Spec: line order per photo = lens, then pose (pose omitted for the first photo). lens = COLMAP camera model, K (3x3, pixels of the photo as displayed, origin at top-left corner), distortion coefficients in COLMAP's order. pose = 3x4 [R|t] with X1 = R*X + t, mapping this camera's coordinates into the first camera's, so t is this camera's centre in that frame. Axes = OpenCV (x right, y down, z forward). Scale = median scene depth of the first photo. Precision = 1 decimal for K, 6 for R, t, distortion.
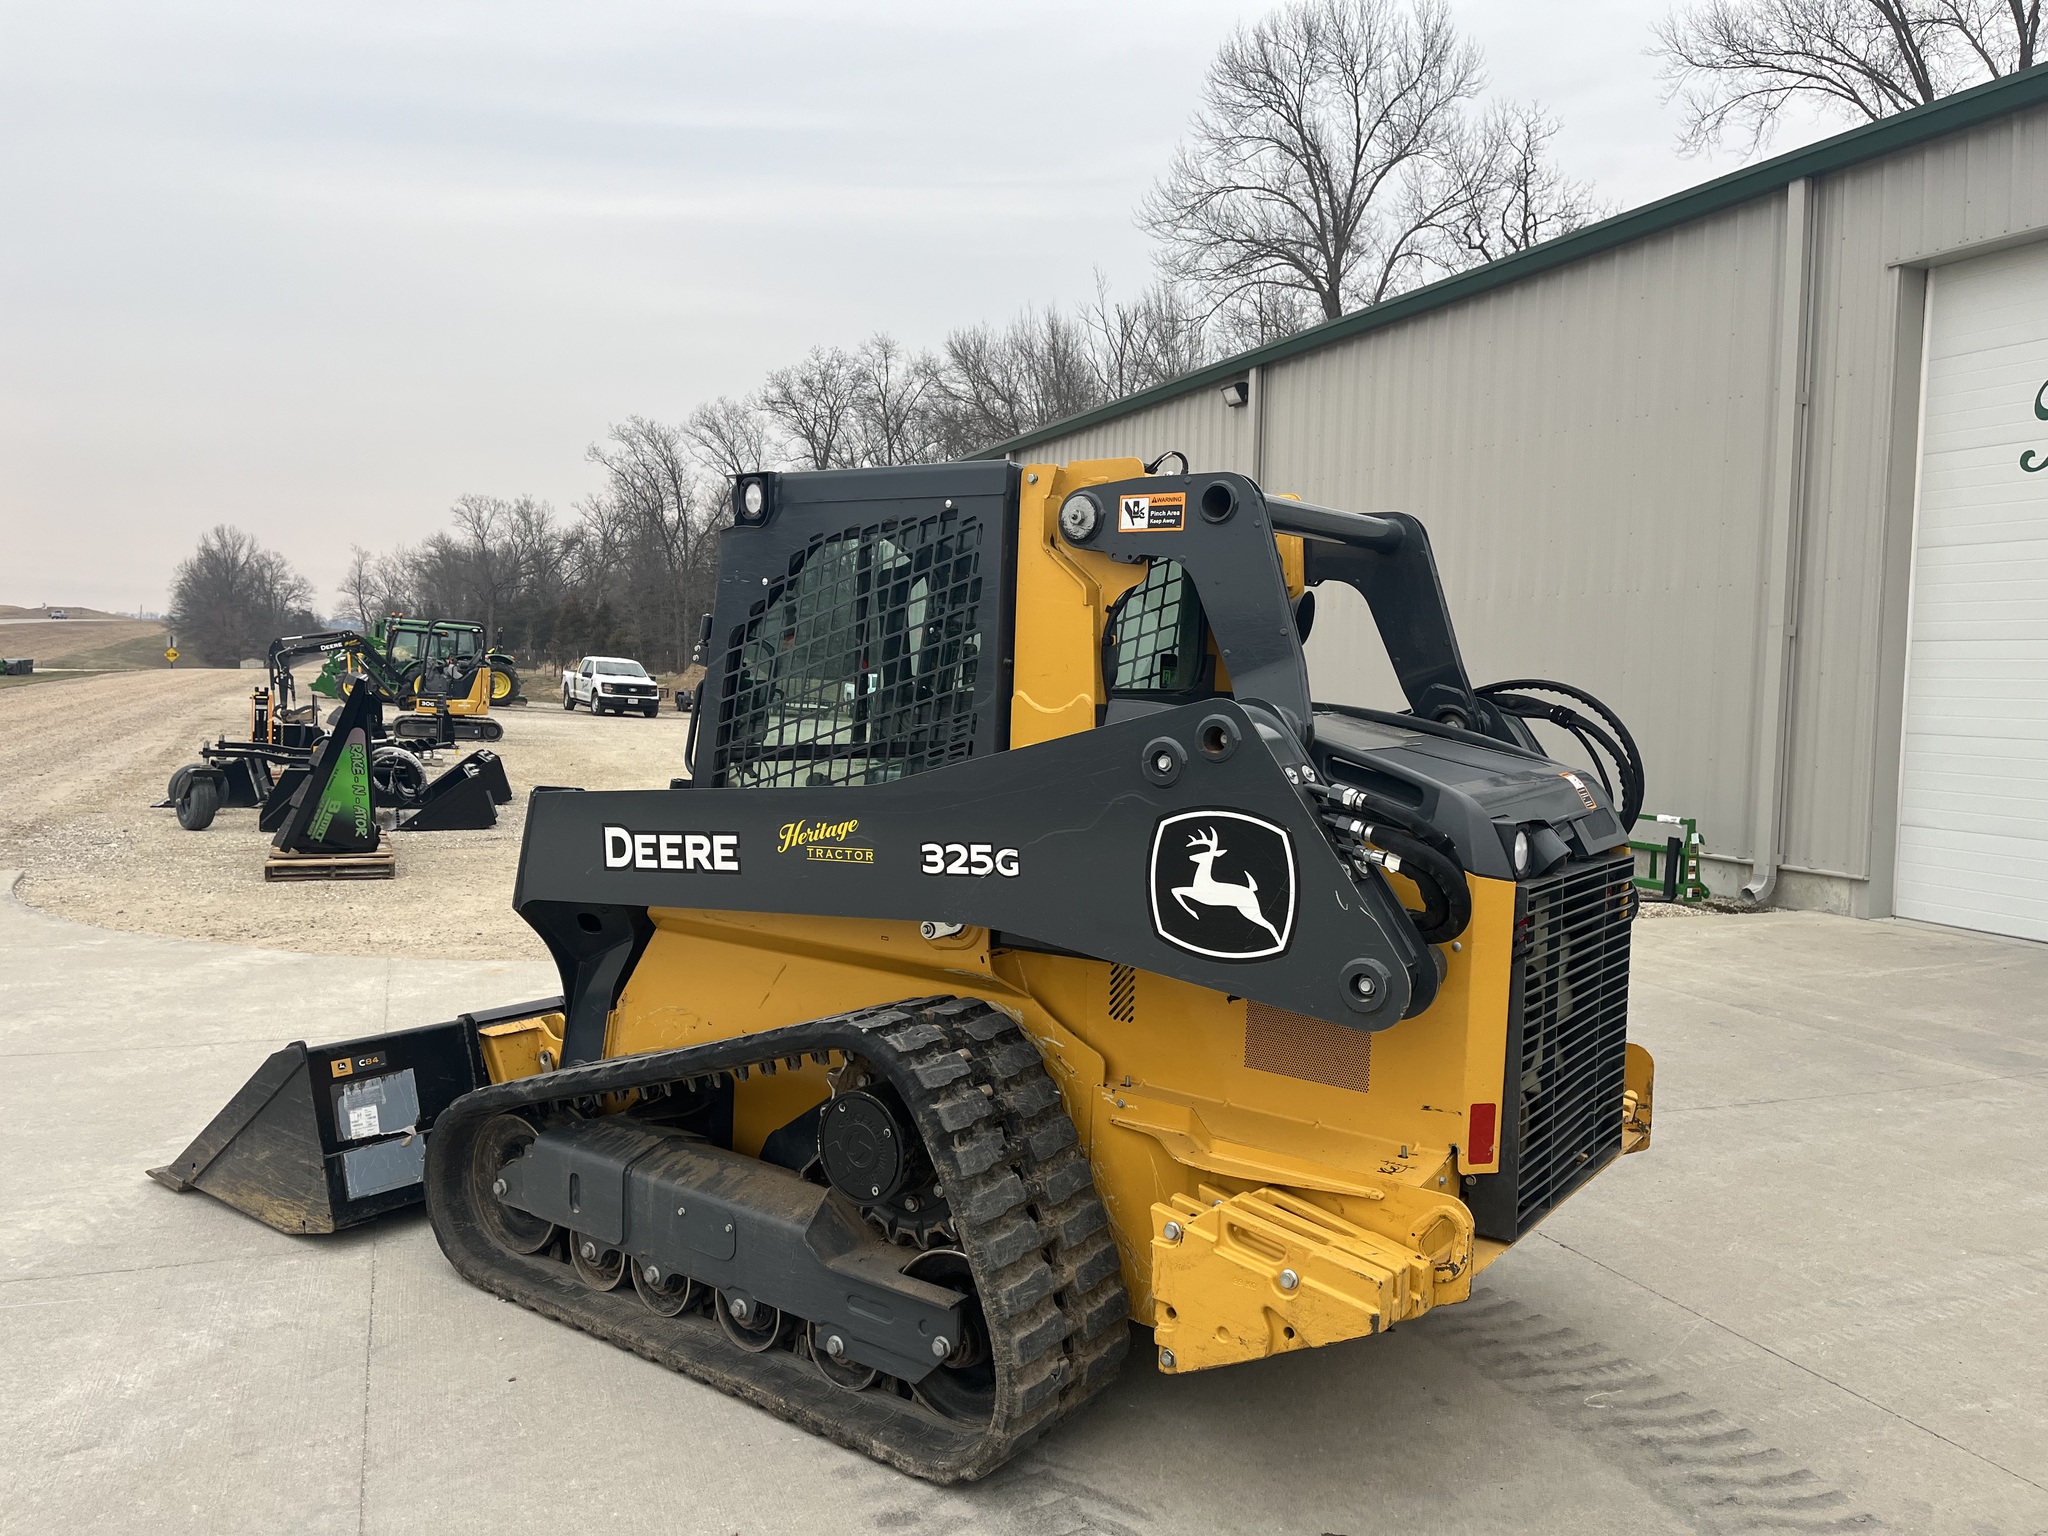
lens RADIAL K [[1543.0, 0, 1008.3], [0, 1543.0, 752.1], [0, 0, 1]] dist [0.074584, -0.099411]
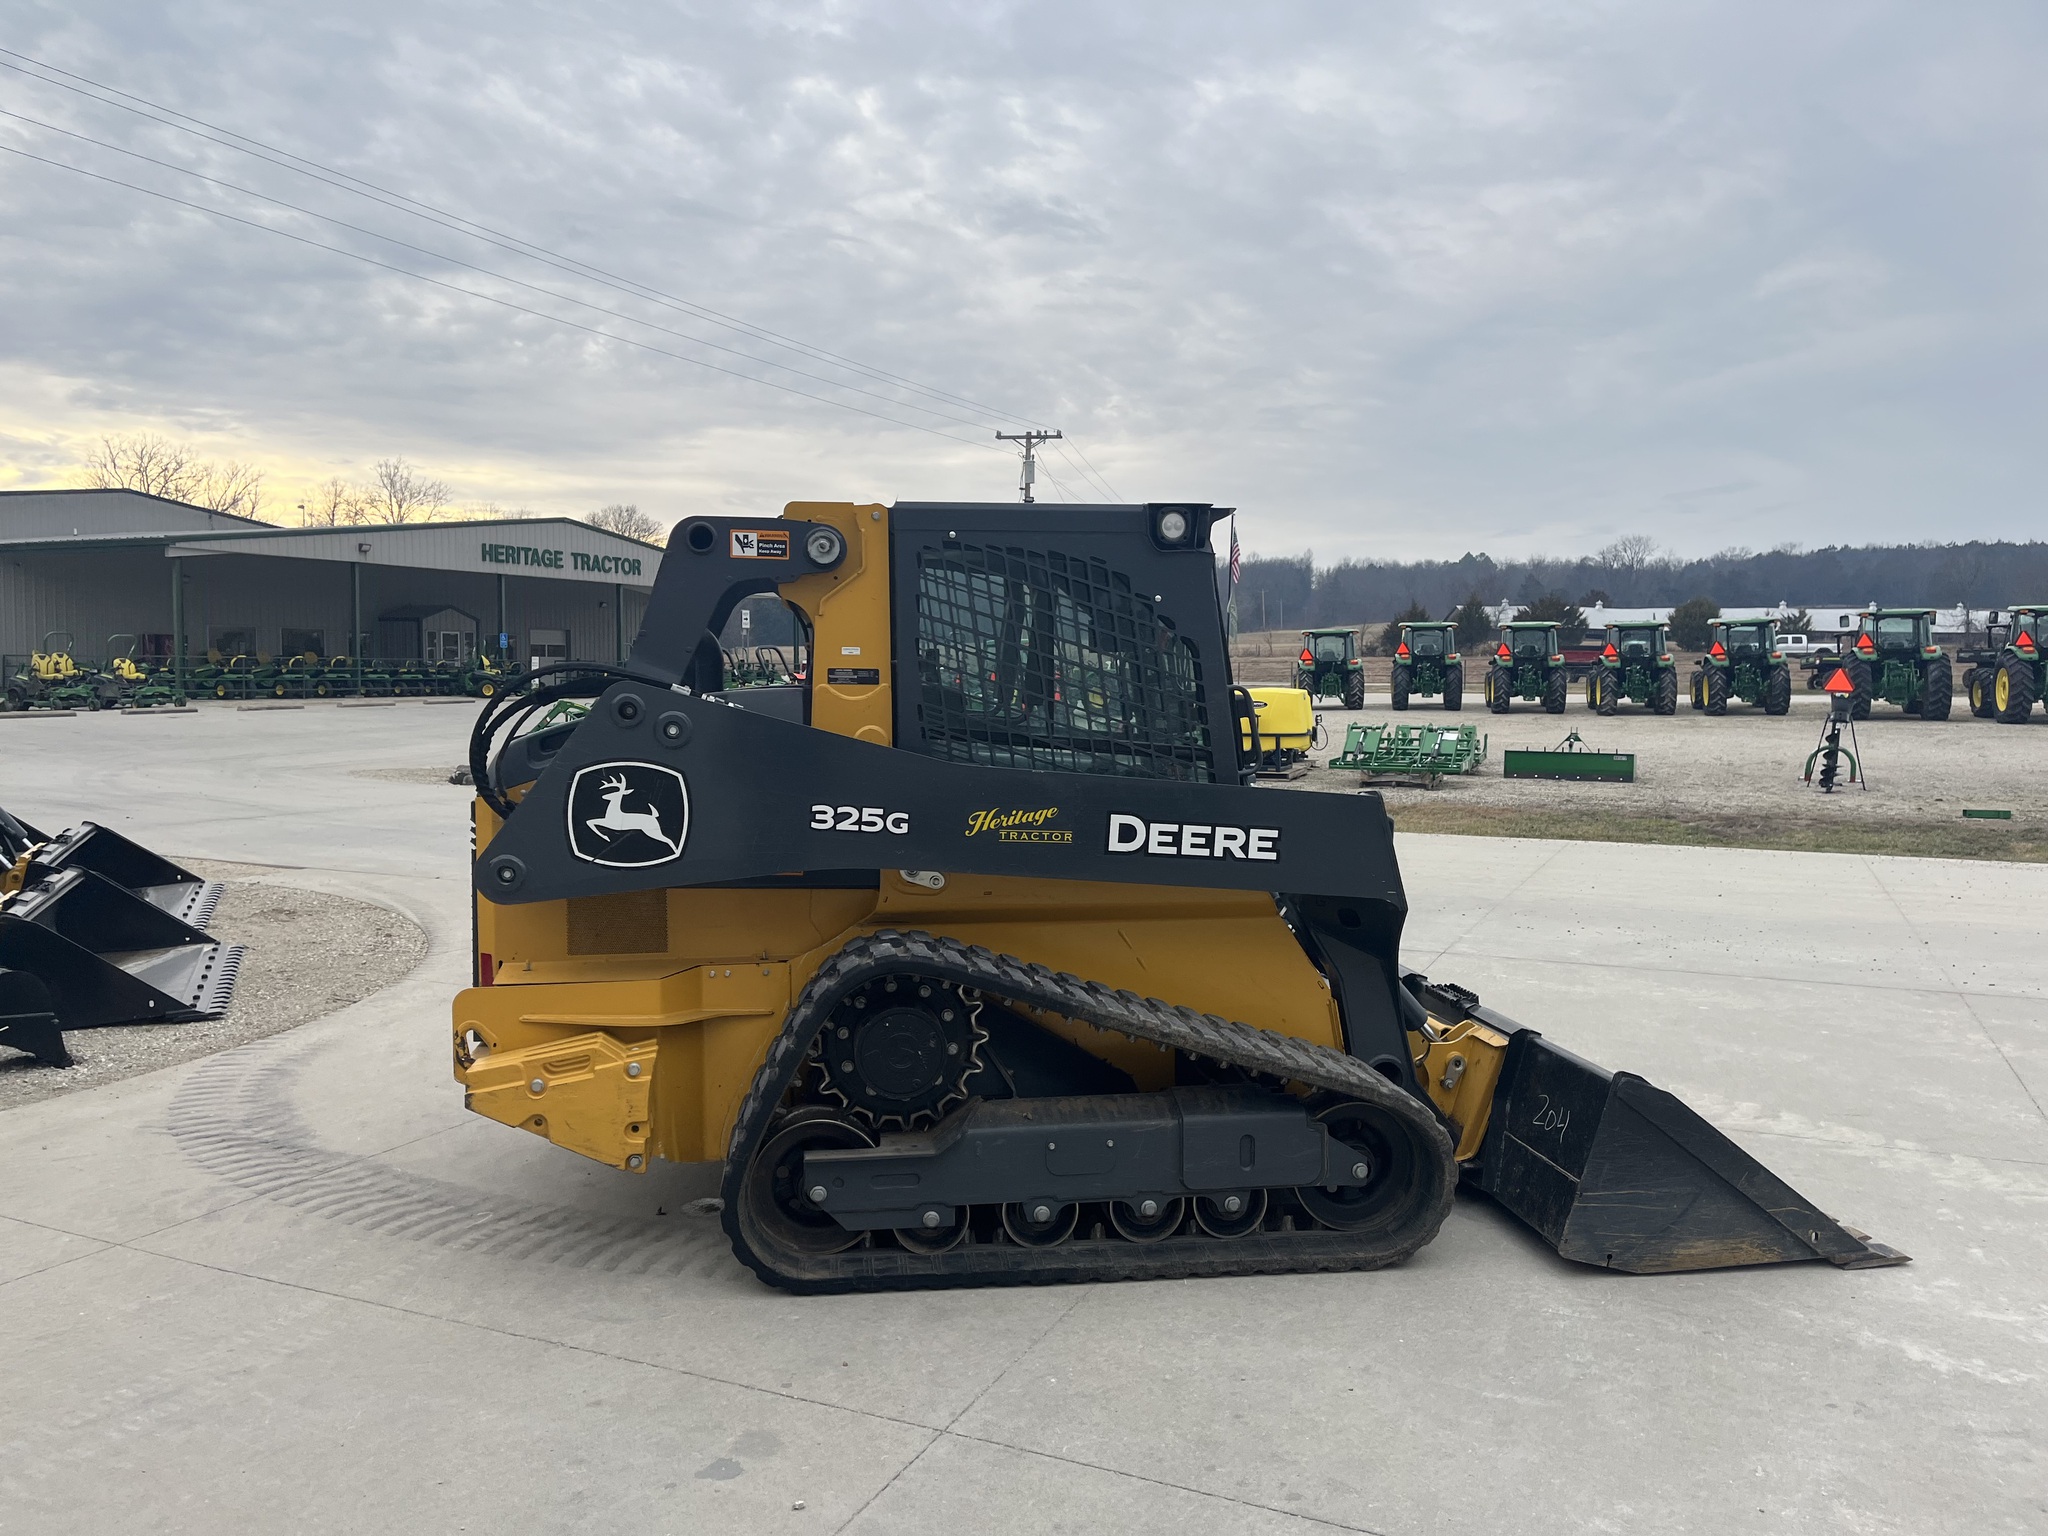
lens RADIAL K [[1557.8, 0, 1032.8], [0, 1557.8, 723.3], [0, 0, 1]] dist [0.005062, 0.001378]
pose [[-0.703178, -0.004914, -0.710997, 0.905129], [-0.061643, 0.996632, 0.054077, -0.085123], [0.708337, 0.081853, -0.701113, 2.033286]]
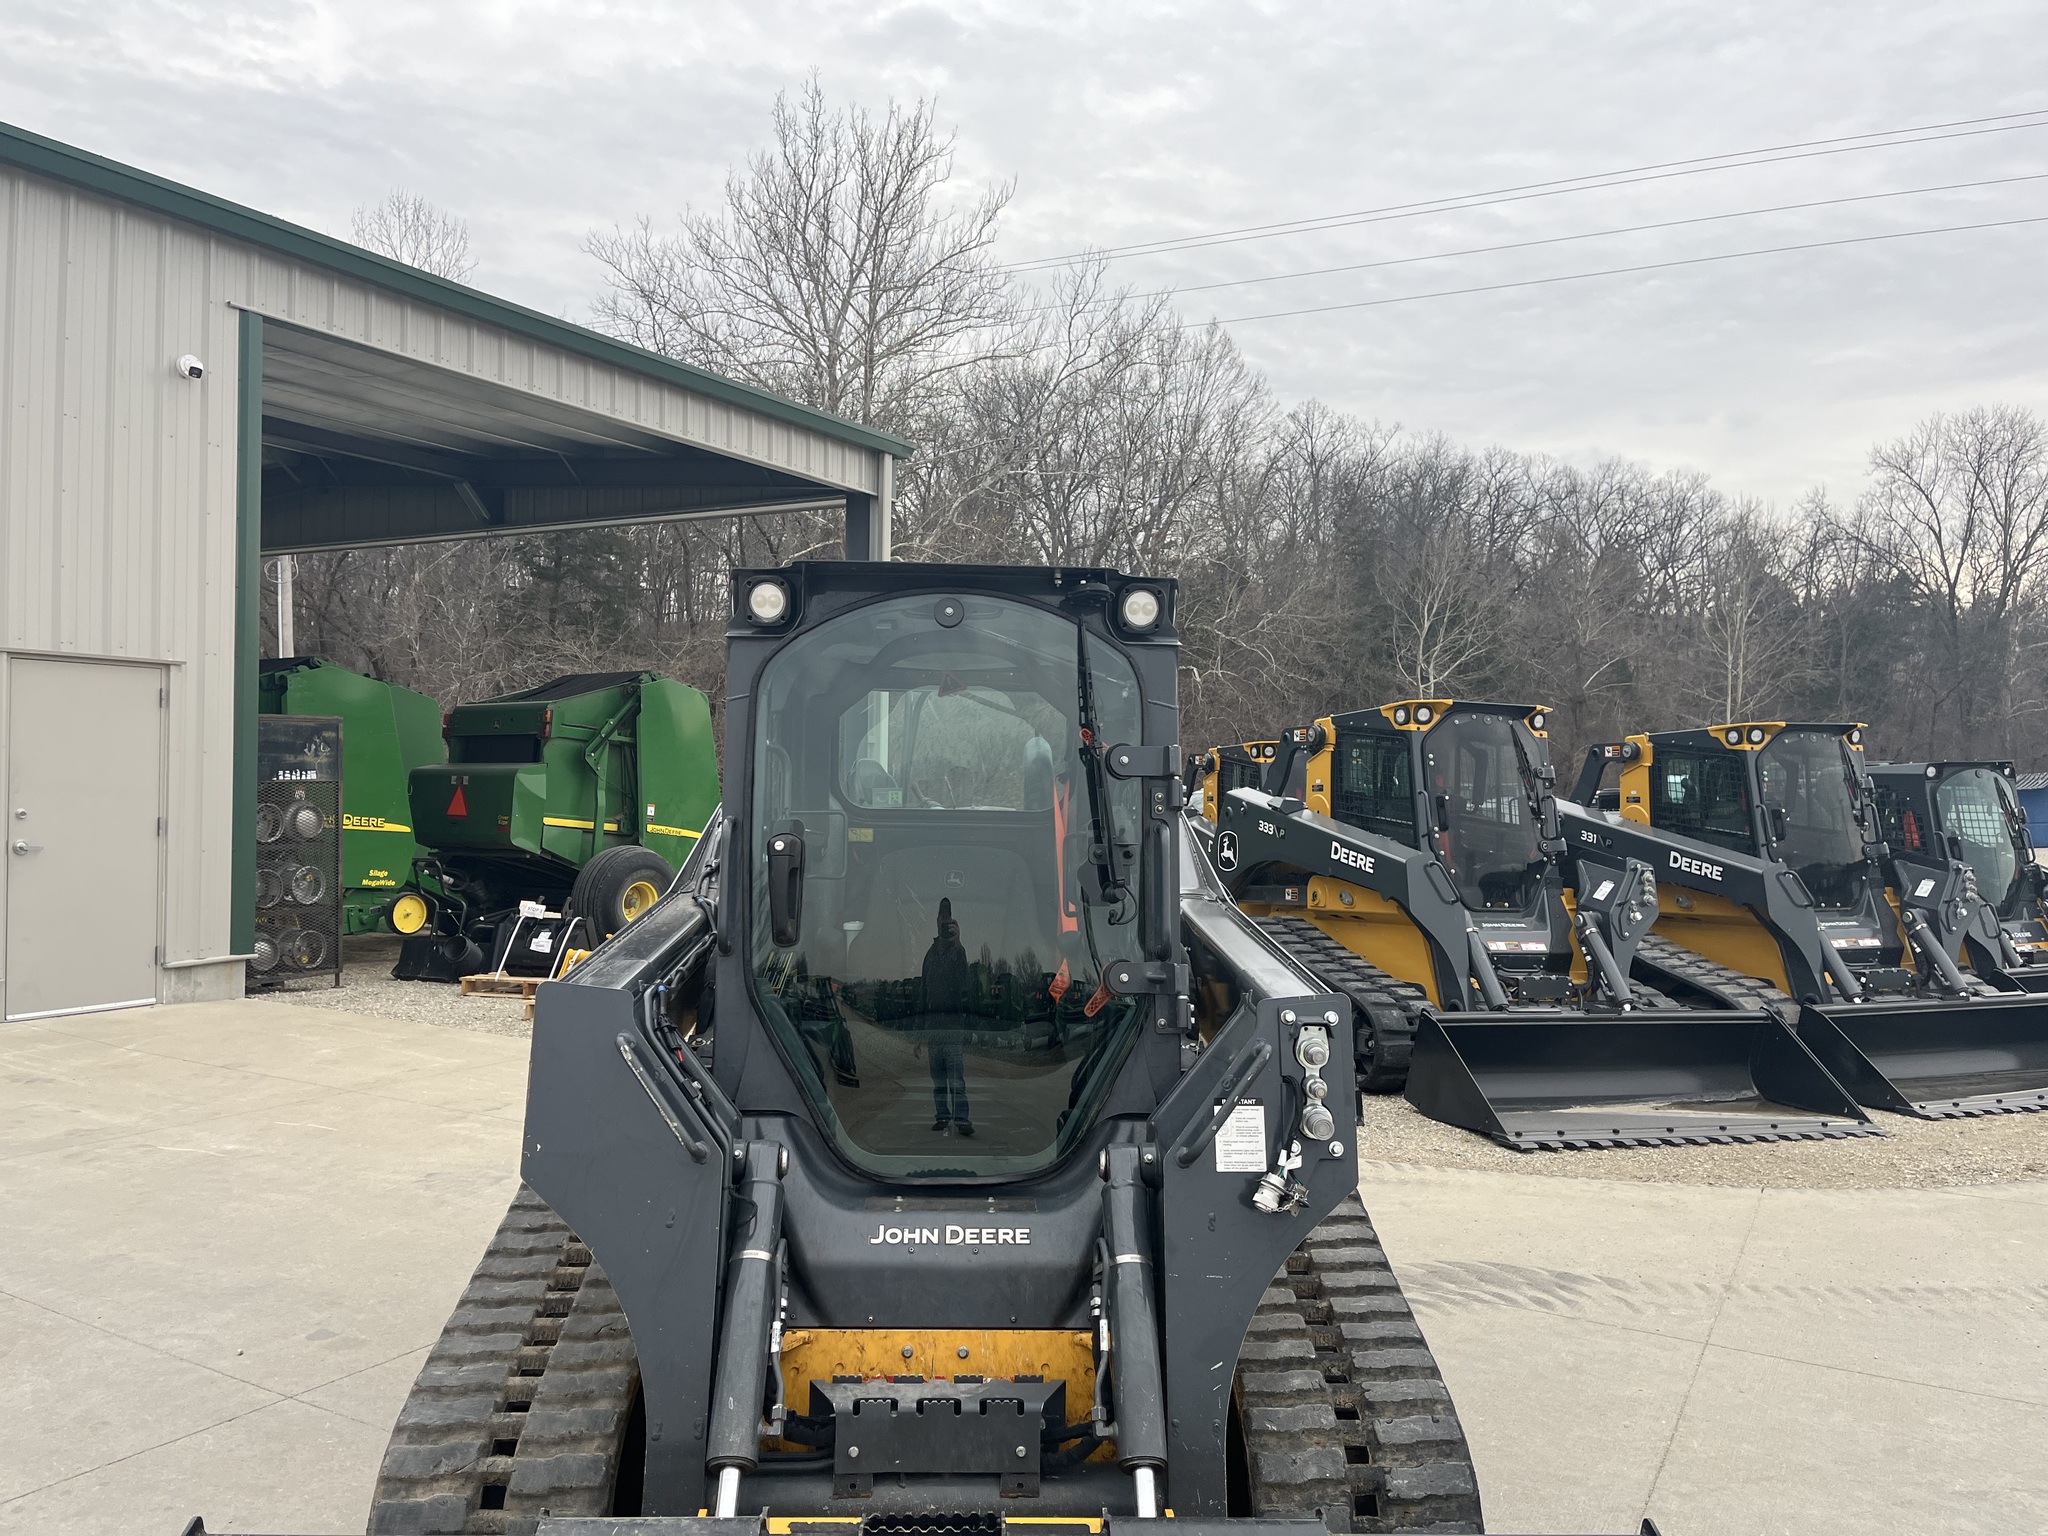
lens RADIAL K [[1546.1, 0, 1011.2], [0, 1546.1, 787.9], [0, 0, 1]] dist [0.071683, -0.106914]
pose [[-0.624109, -0.039610, 0.780333, -0.821230], [0.008295, 0.998322, 0.057309, -0.122902], [-0.781294, 0.042240, -0.622733, 1.691493]]
